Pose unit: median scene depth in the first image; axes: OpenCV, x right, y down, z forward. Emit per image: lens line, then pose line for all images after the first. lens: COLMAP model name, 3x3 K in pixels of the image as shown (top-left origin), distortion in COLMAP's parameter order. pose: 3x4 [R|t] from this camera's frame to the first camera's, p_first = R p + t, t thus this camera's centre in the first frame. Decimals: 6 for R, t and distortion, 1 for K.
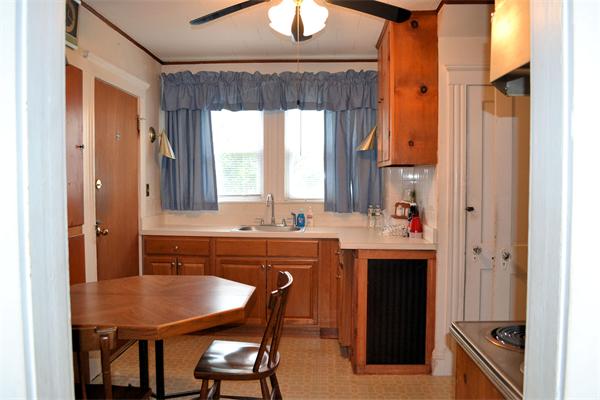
lens RADIAL K [[447.4, 0, 299.4], [0, 447.4, 177.6], [0, 0, 1]] dist [-0.089921, 0.000173]
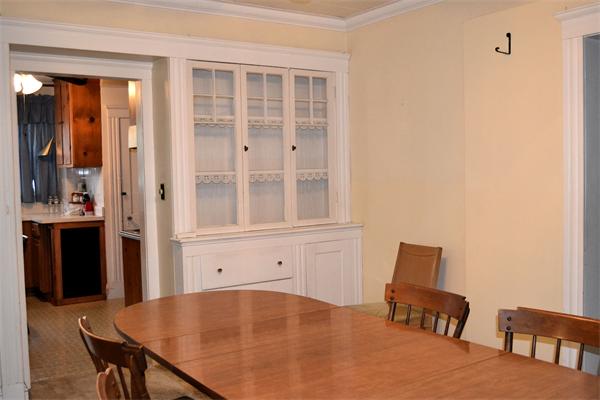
lens RADIAL K [[620.1, 0, 300.0], [0, 620.1, 200.0], [0, 0, 1]] dist [-0.009406, -0.001241]
pose [[0.799192, -0.058239, 0.598248, -0.426886], [0.026150, 0.997721, 0.062194, -0.027224], [-0.600507, -0.034061, 0.798893, -1.121335]]
